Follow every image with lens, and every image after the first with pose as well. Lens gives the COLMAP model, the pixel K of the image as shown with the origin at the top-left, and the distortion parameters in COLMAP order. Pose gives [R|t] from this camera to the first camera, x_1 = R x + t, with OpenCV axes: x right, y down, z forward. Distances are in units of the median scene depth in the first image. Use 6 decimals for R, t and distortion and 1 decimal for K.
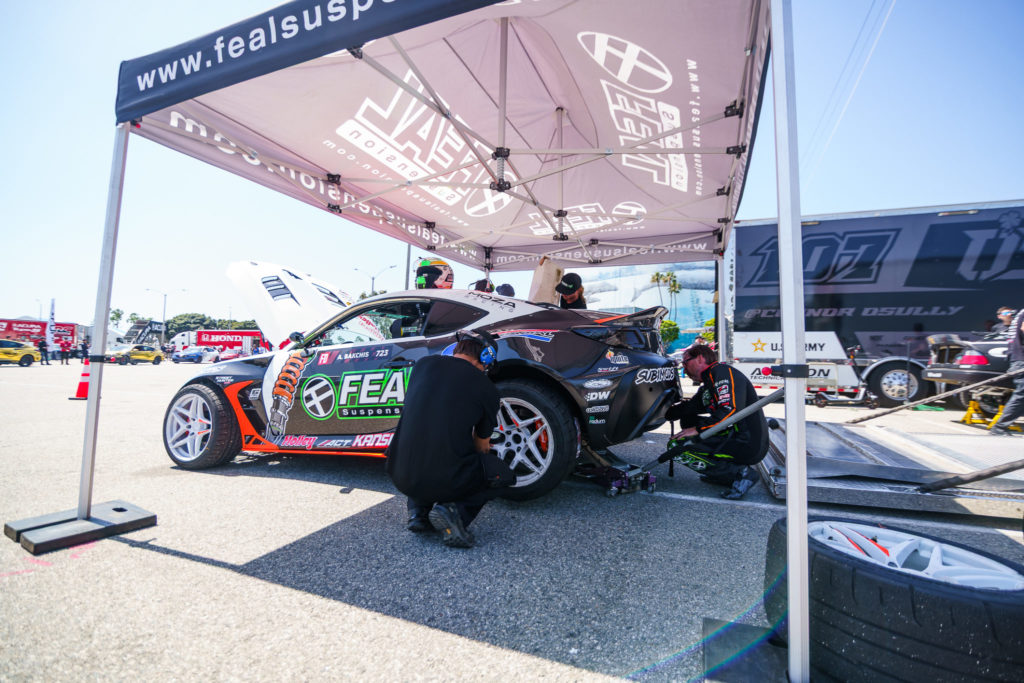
lens RADIAL K [[469.9, 0, 512.0], [0, 469.9, 341.5], [0, 0, 1]] dist [-0.008472, -0.000752]
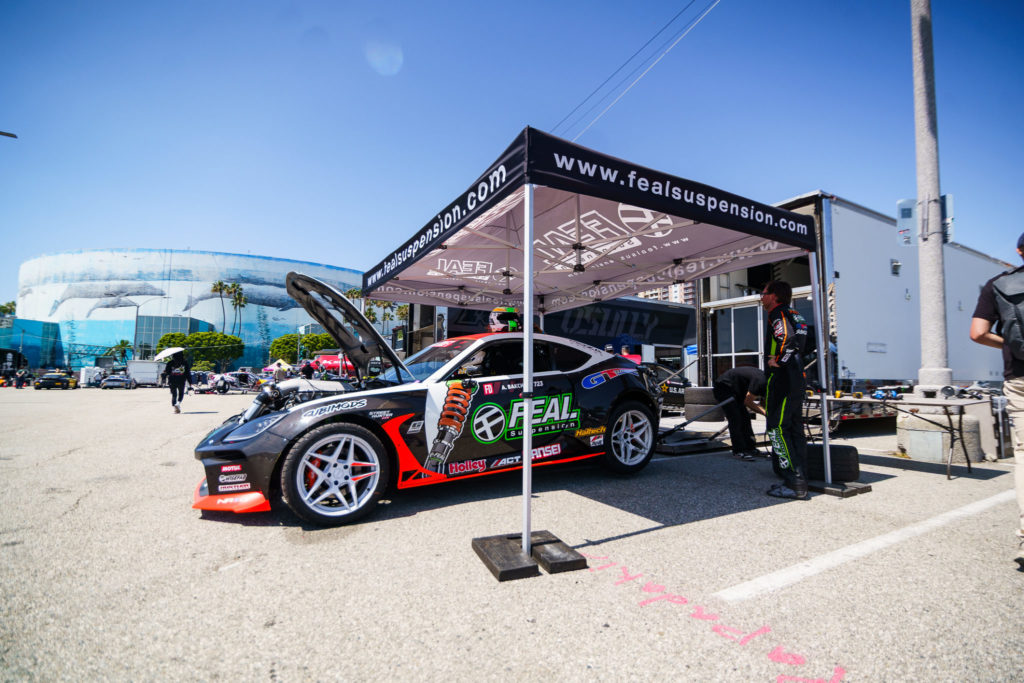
lens RADIAL K [[469.9, 0, 512.0], [0, 469.9, 341.5], [0, 0, 1]] dist [-0.008472, -0.000752]
pose [[0.612742, 0.056883, 0.788233, -1.278105], [-0.026221, 0.998320, -0.051661, -0.021155], [-0.789848, 0.010987, 0.613205, 0.259976]]
